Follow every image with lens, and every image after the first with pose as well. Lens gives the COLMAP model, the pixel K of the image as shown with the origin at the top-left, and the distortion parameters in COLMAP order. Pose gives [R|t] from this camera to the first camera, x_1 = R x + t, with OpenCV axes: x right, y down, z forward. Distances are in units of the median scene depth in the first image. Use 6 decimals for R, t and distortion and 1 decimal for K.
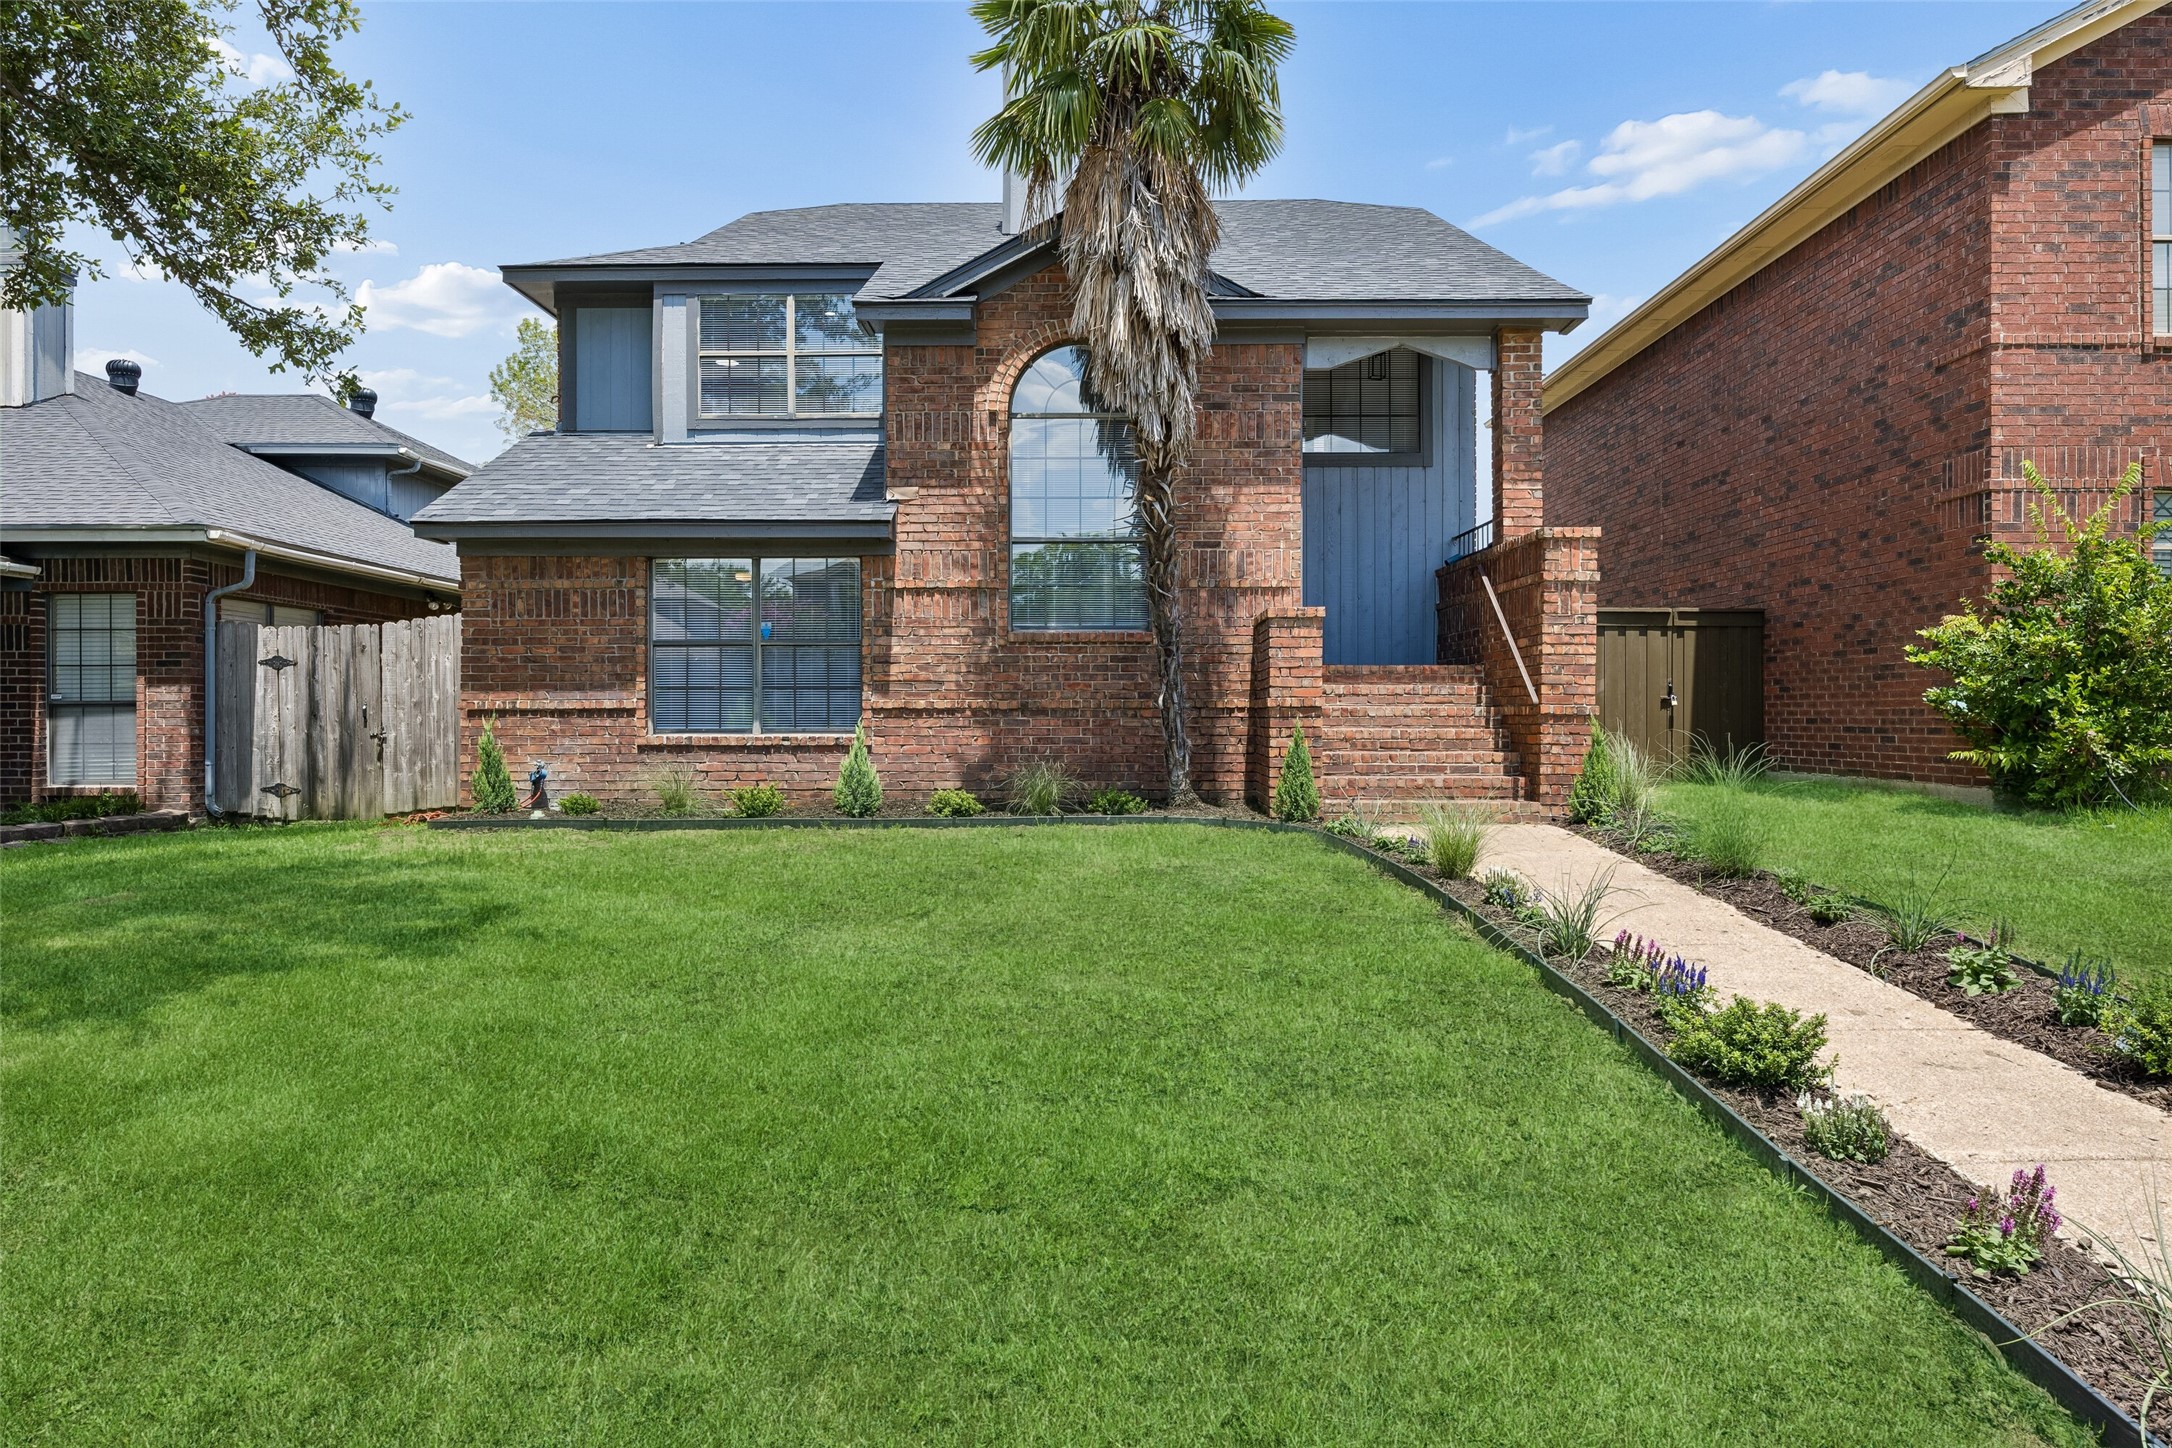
lens RADIAL K [[1357.0, 0, 1086.0], [0, 1357.0, 724.0], [0, 0, 1]] dist [0.001346, 0.000428]
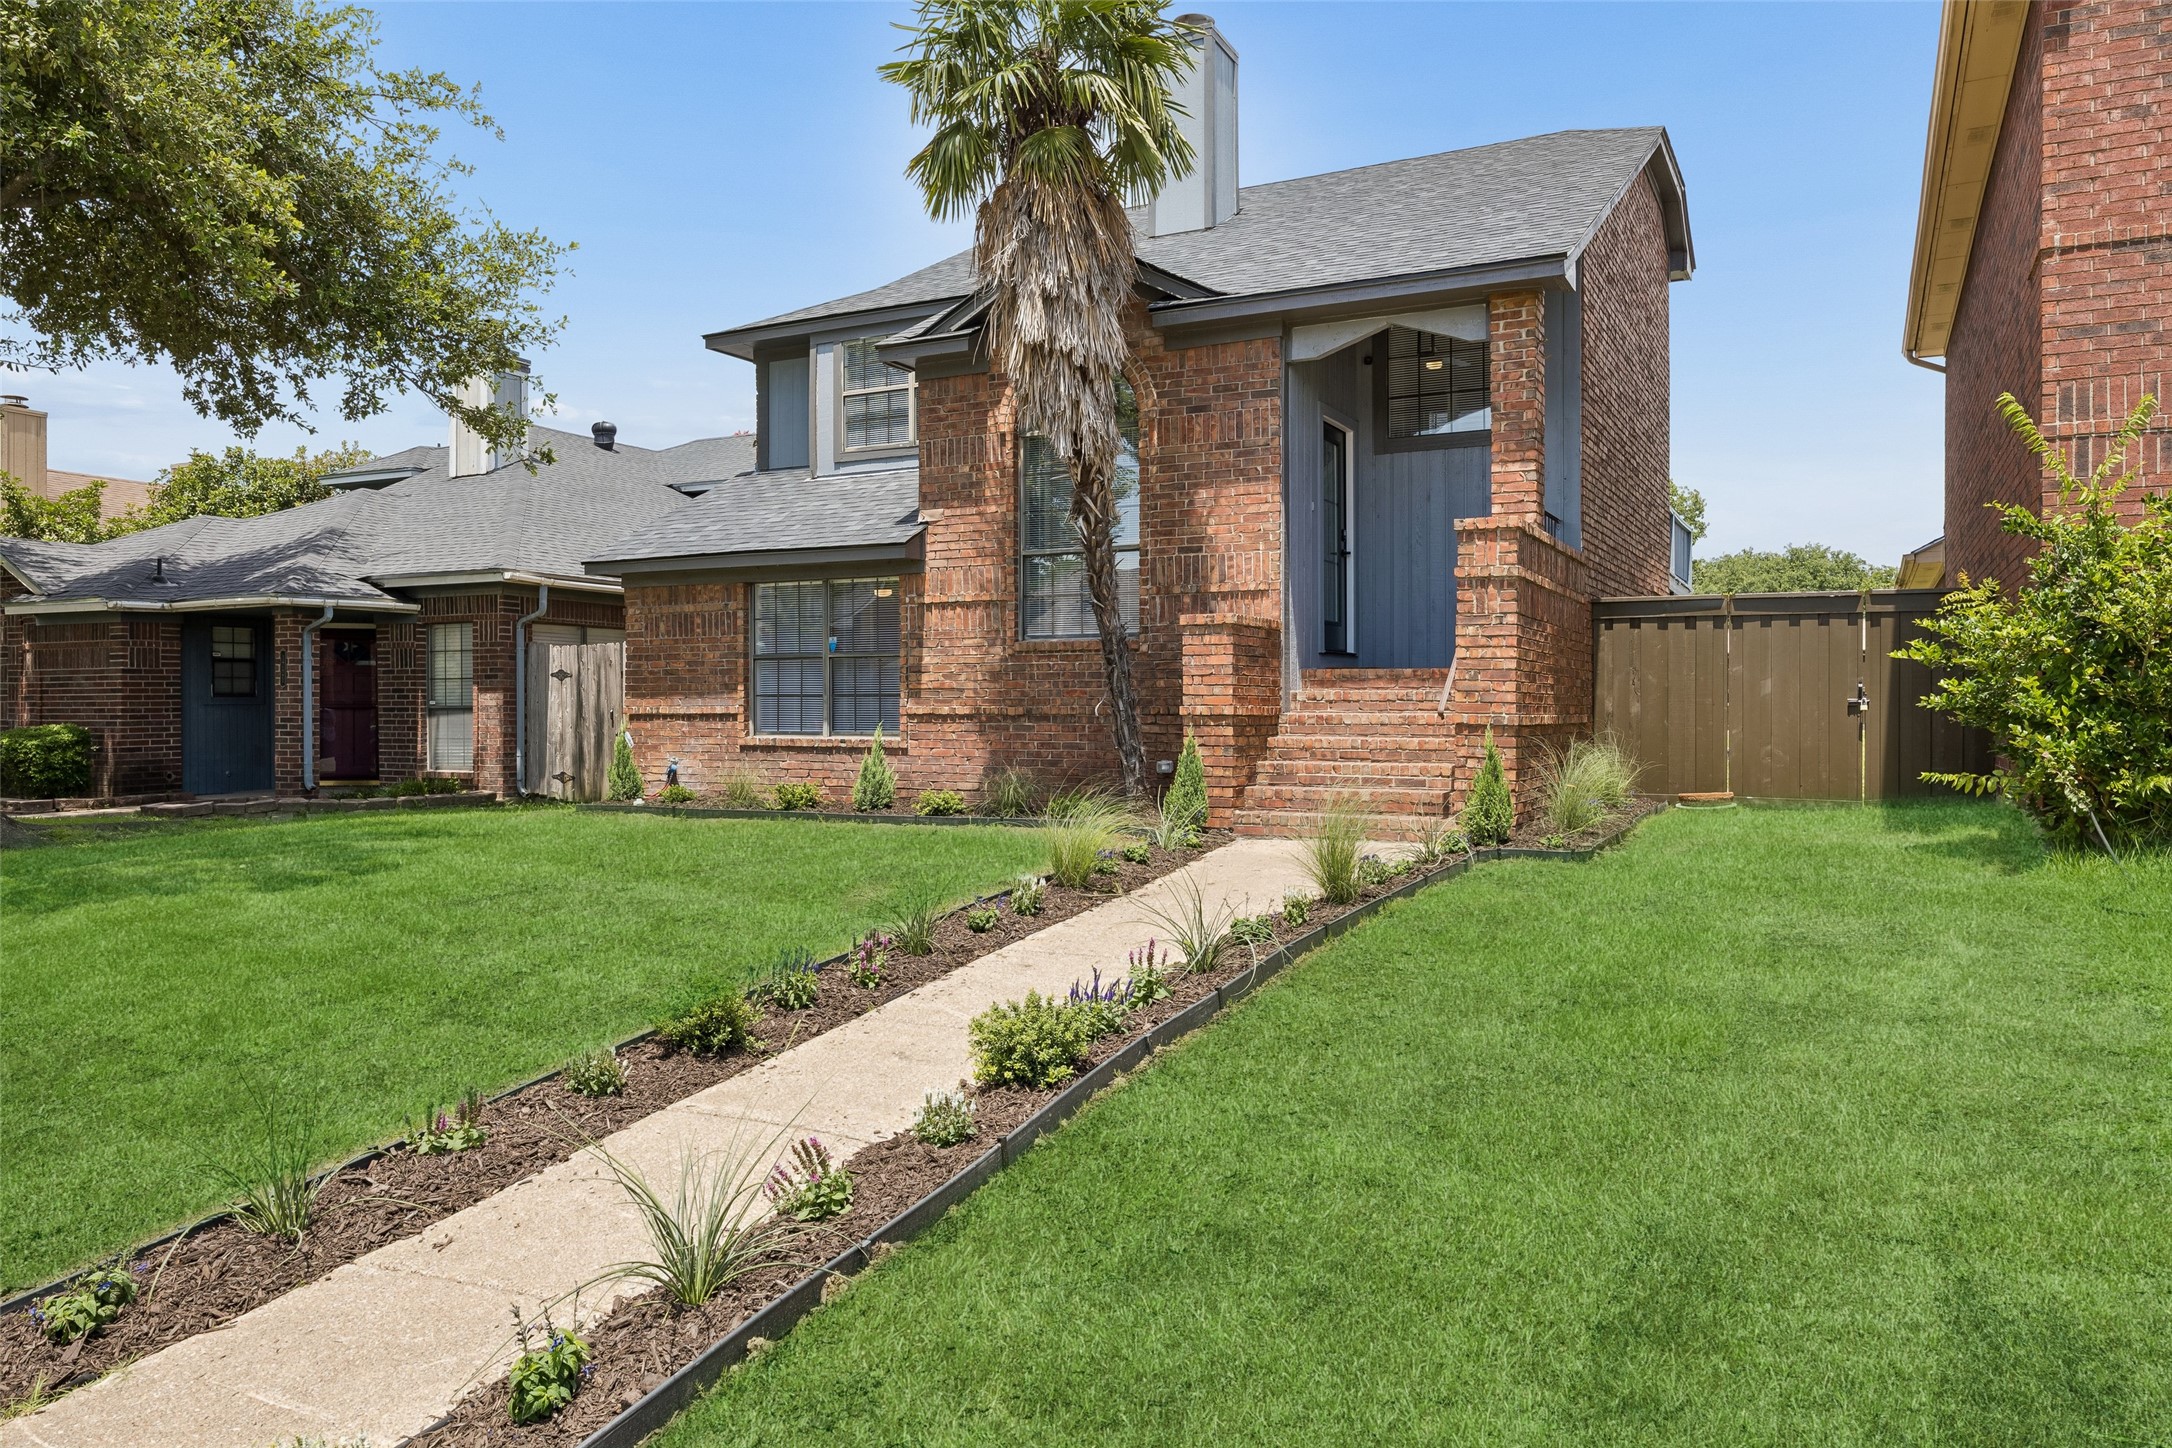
lens RADIAL K [[1503.4, 0, 1086.0], [0, 1503.4, 724.0], [0, 0, 1]] dist [-0.000252, 0.000196]
pose [[0.890912, 0.005991, -0.454137, 0.519817], [-0.003766, 0.999976, 0.005802, -0.011062], [0.454161, -0.003459, 0.890913, -0.012038]]
